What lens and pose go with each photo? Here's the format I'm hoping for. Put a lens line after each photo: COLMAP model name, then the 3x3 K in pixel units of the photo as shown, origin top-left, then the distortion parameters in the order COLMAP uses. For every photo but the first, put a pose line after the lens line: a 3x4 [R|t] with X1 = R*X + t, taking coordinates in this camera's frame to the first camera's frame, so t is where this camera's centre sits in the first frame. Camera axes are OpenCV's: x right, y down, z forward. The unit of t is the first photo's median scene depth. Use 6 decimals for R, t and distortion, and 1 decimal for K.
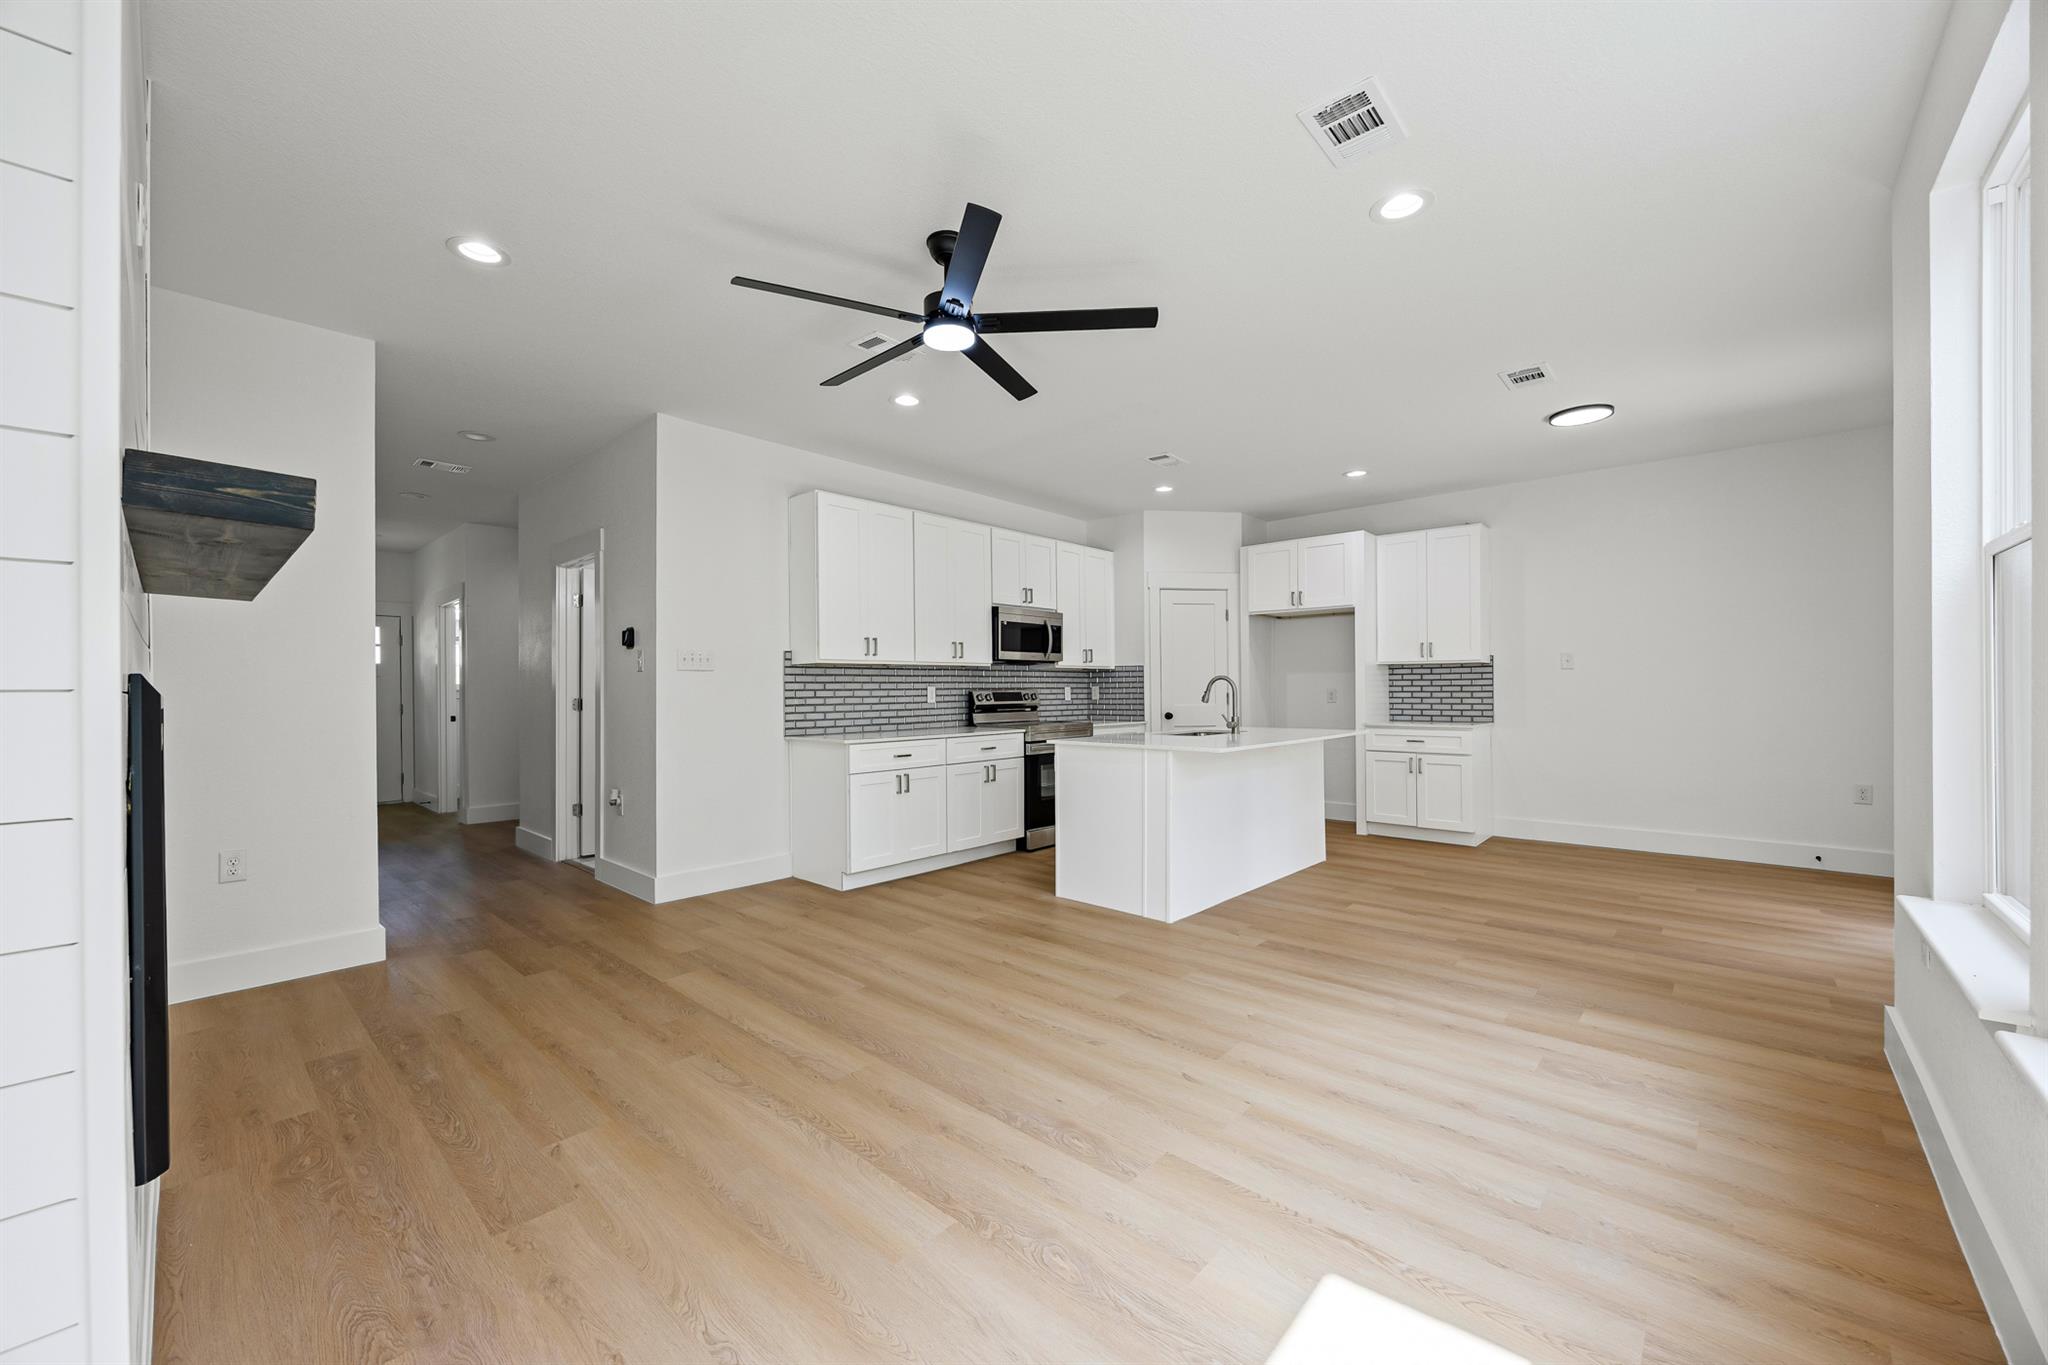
lens RADIAL K [[782.4, 0, 1019.5], [0, 782.4, 695.2], [0, 0, 1]] dist [-0.000645, 0.000519]
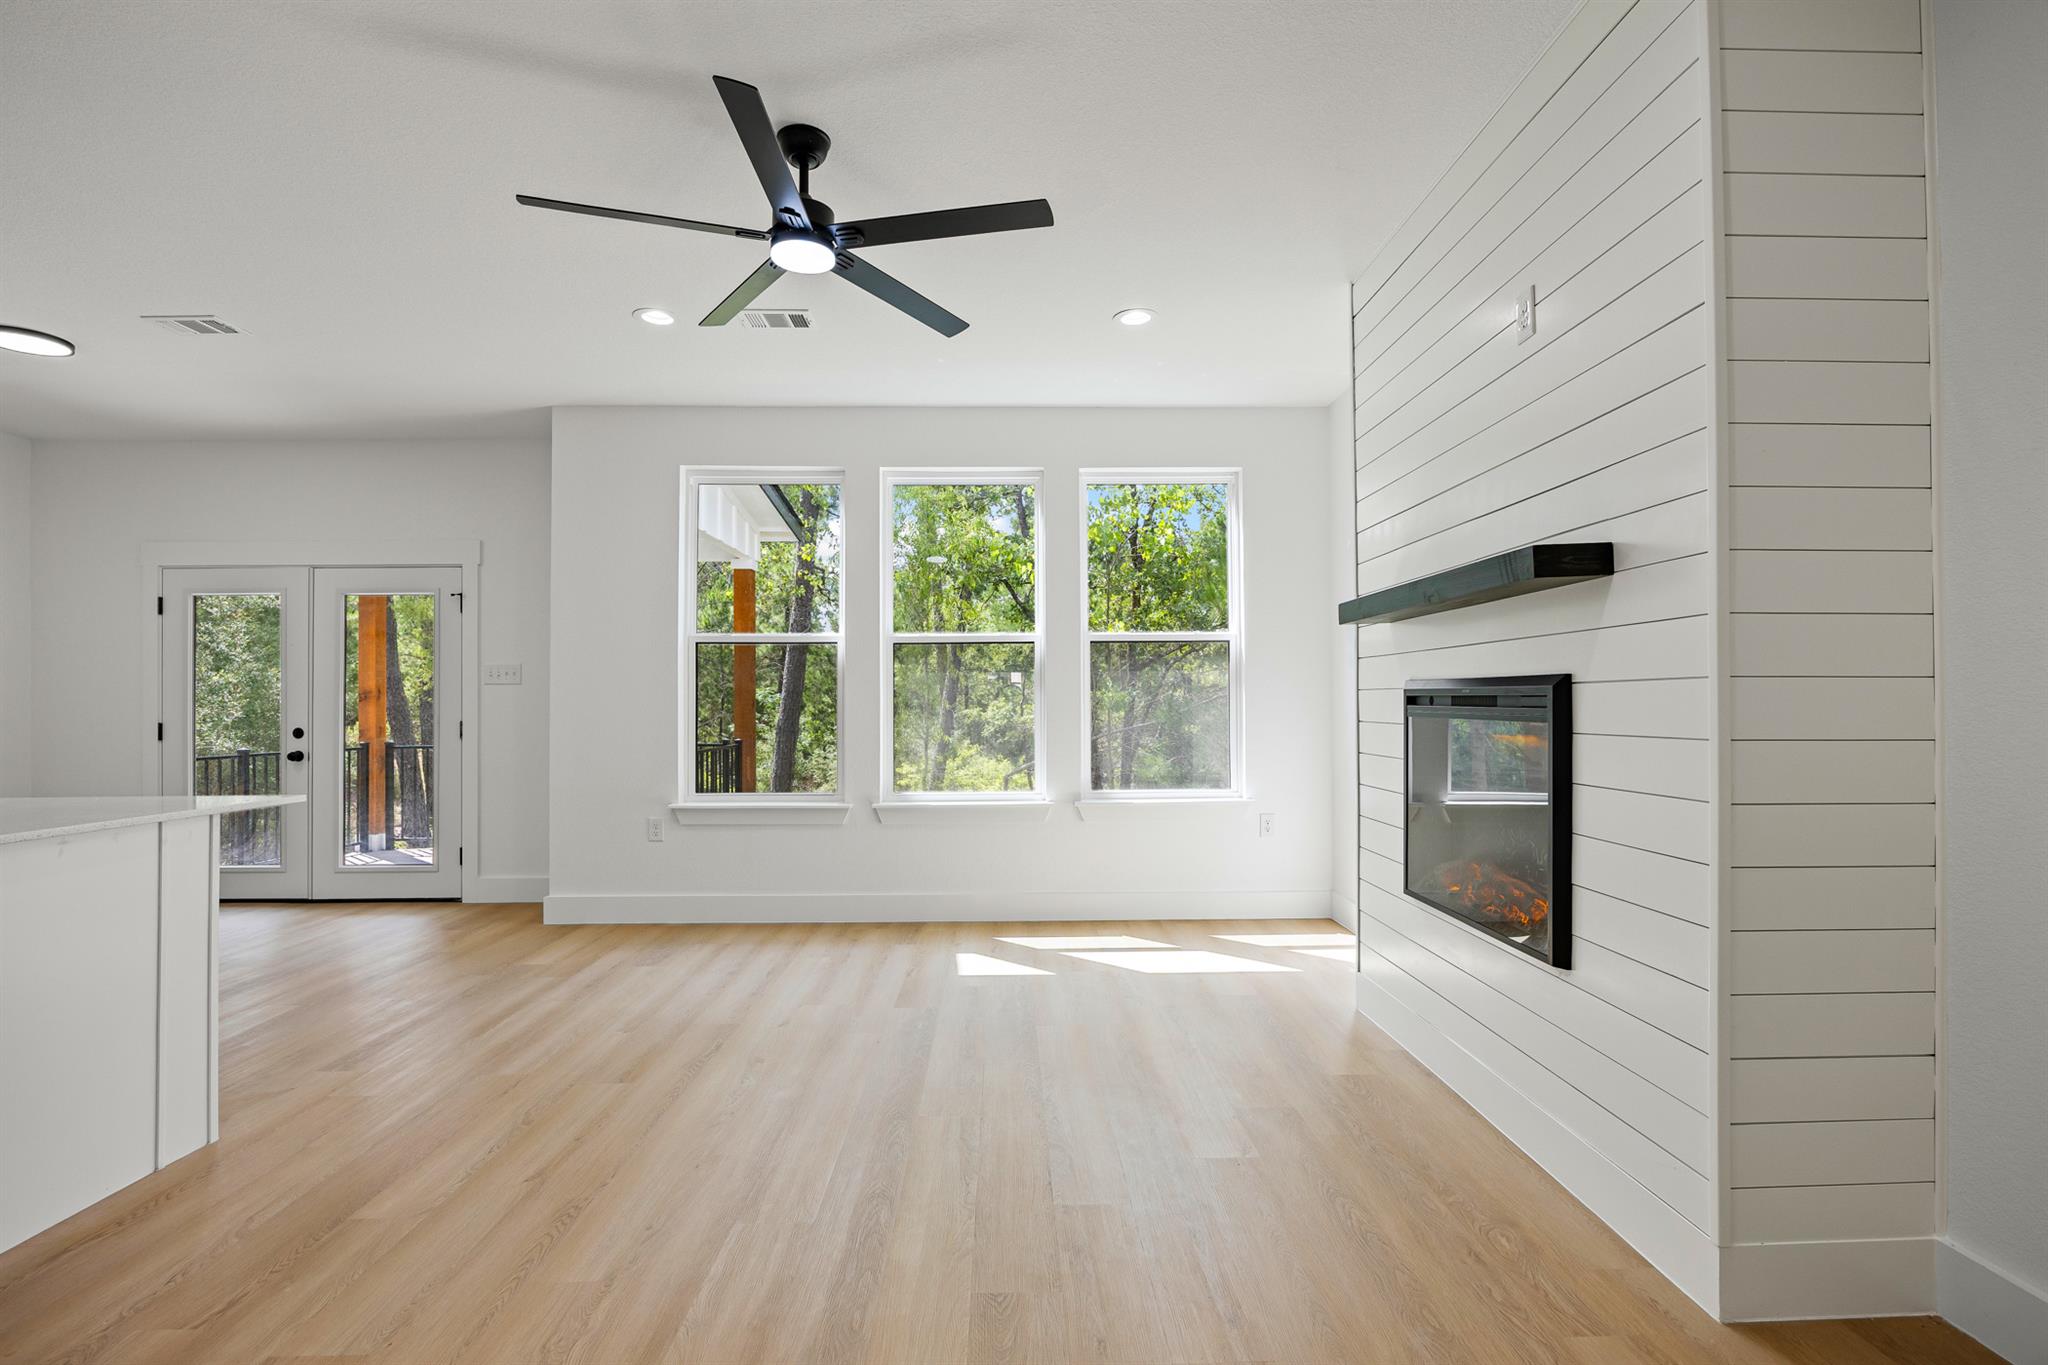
lens RADIAL K [[947.7, 0, 1026.5], [0, 947.7, 679.2], [0, 0, 1]] dist [-0.013793, 0.000002]
pose [[-0.692653, 0.030200, 0.720638, -0.430969], [0.016873, 0.999528, -0.025670, 0.003402], [-0.721074, -0.005621, -0.692836, 0.685738]]
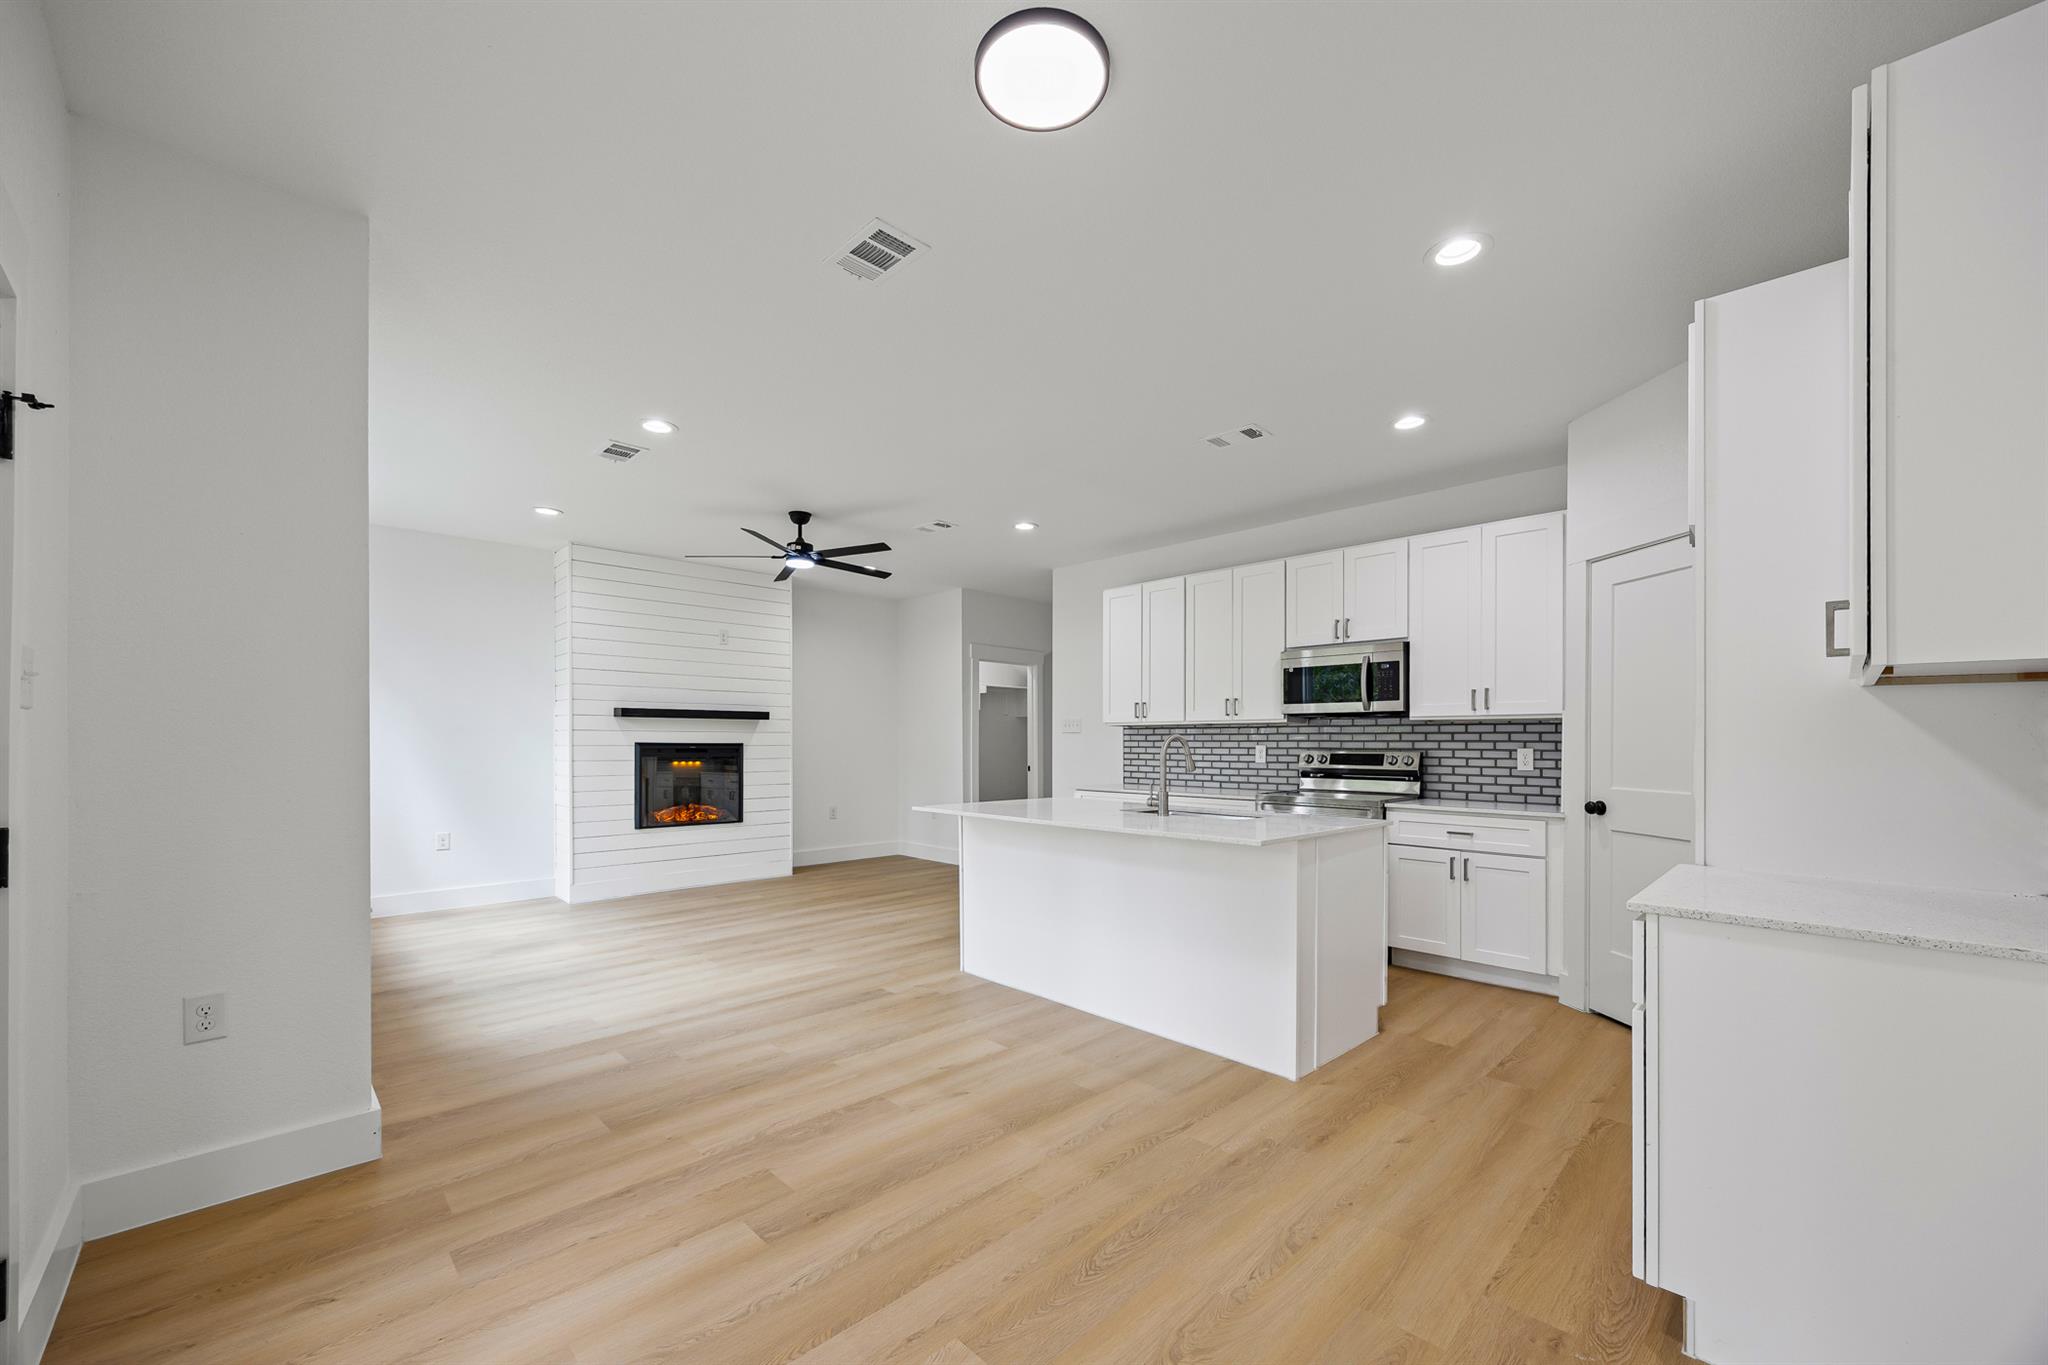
lens RADIAL K [[782.4, 0, 1010.9], [0, 782.4, 754.9], [0, 0, 1]] dist [-0.000645, 0.000519]
pose [[-0.057636, 0.022097, -0.998093, 0.815176], [-0.010776, 0.999683, 0.022754, -0.017371], [0.998279, 0.012067, -0.057380, 0.738453]]
